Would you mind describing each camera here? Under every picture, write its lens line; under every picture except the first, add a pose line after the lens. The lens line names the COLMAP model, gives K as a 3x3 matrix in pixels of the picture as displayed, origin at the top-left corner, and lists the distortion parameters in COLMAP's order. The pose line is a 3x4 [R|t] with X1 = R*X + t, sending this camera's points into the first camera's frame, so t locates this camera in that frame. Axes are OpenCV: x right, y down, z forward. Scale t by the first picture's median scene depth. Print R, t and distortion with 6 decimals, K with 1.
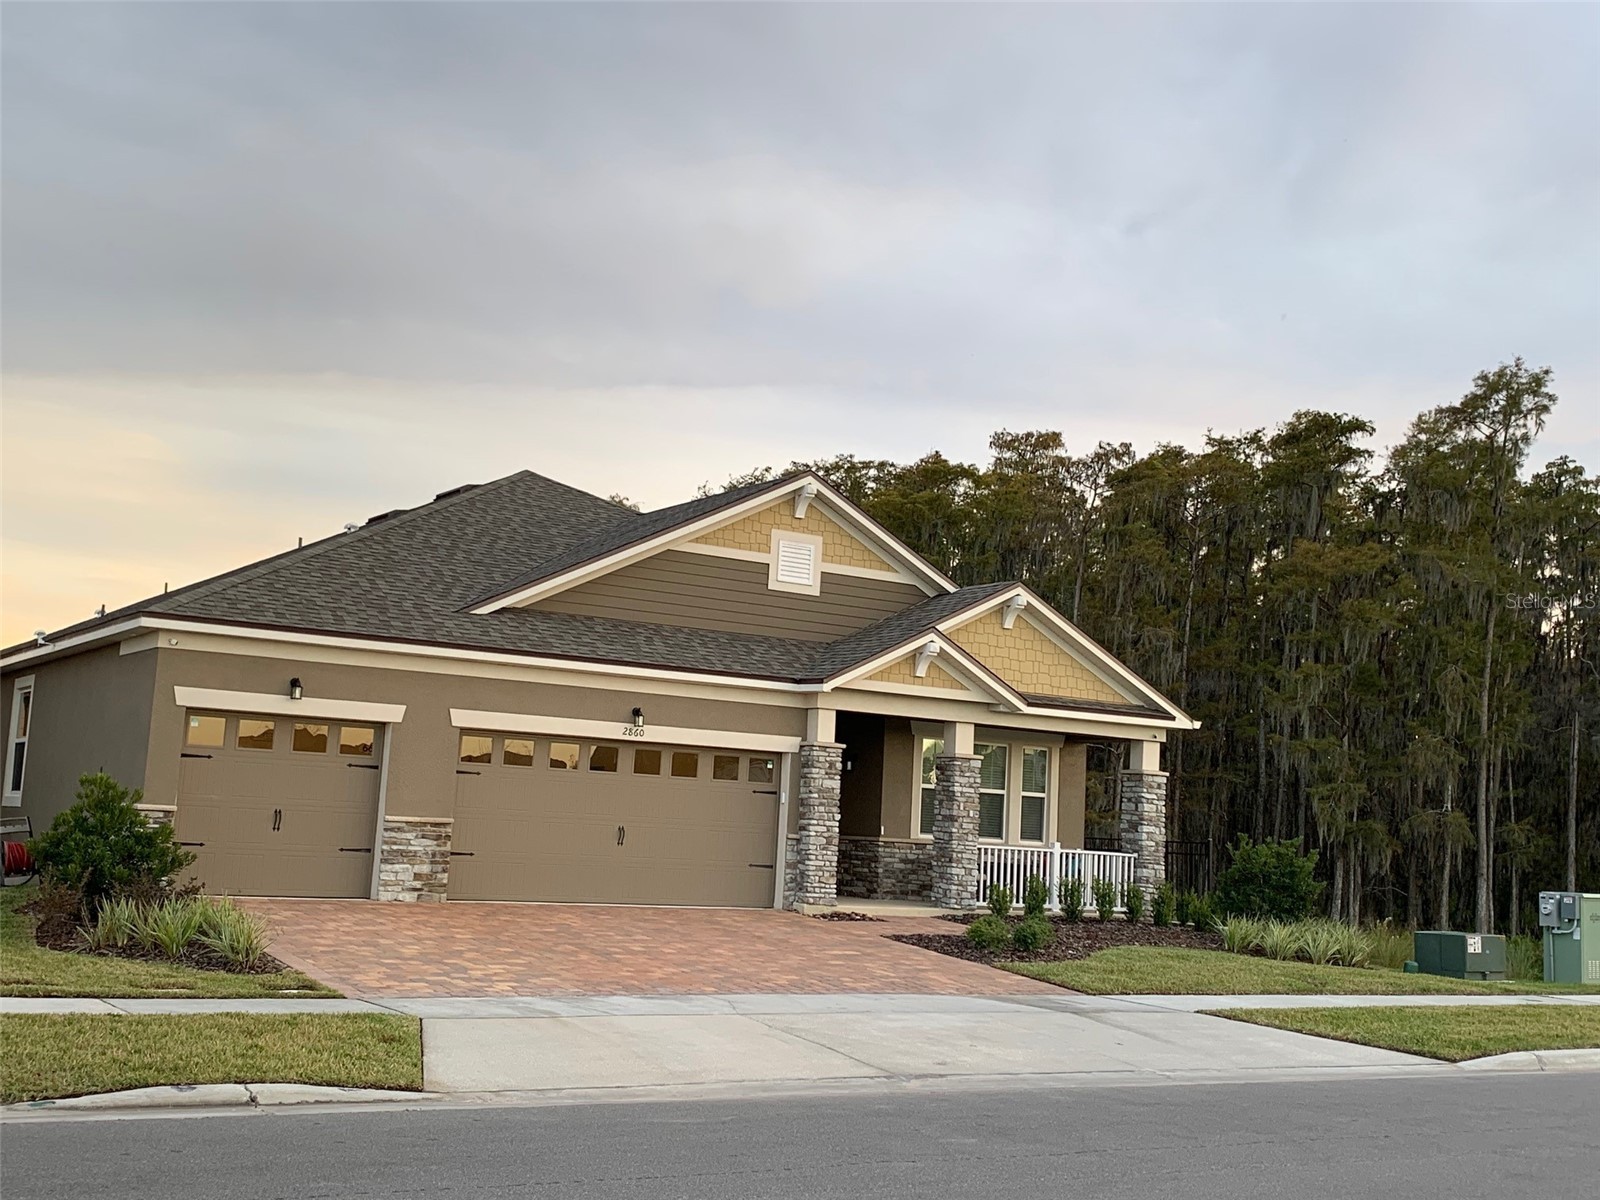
lens RADIAL K [[1852.8, 0, 808.8], [0, 1852.8, 587.7], [0, 0, 1]] dist [0.093957, 0.000000]
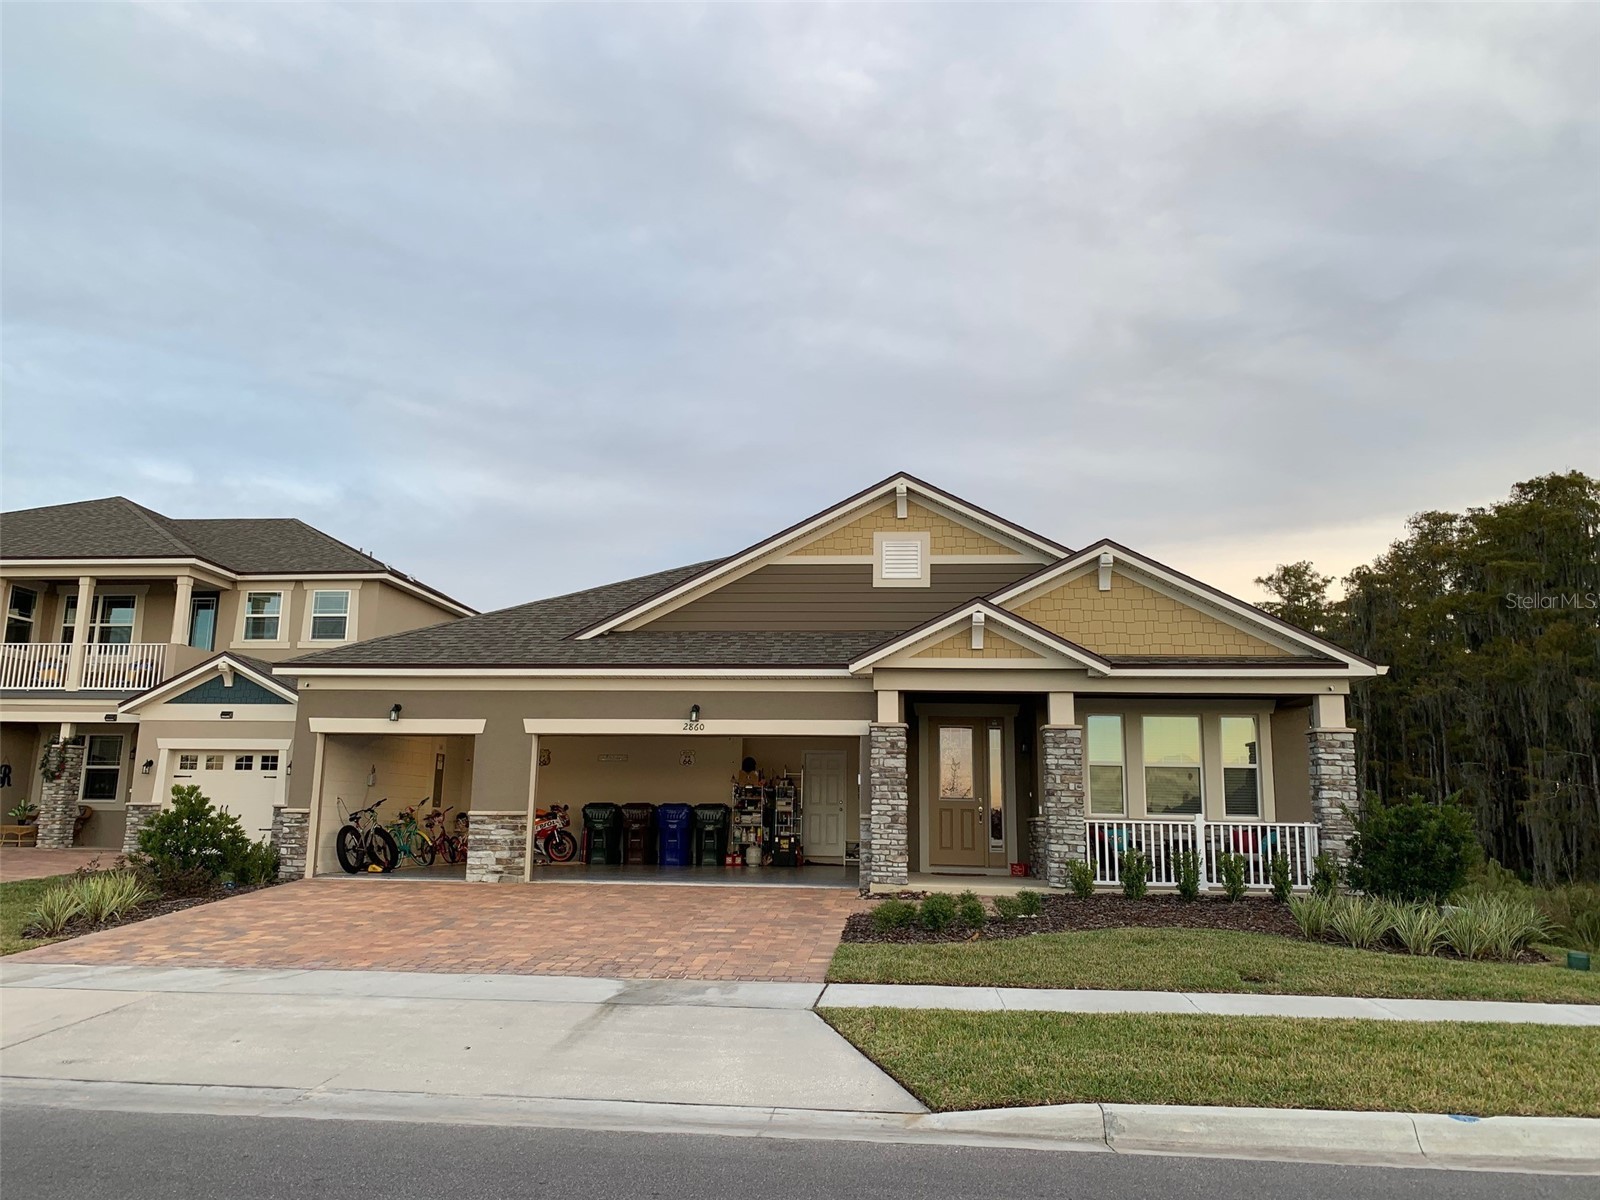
lens RADIAL K [[1207.2, 0, 803.4], [0, 1207.2, 586.1], [0, 0, 1]] dist [0.026354, -0.030600]
pose [[0.792434, -0.156158, -0.589629, 0.368183], [0.106127, 0.987227, -0.118828, 0.081001], [0.600654, 0.031588, 0.798885, 0.425779]]
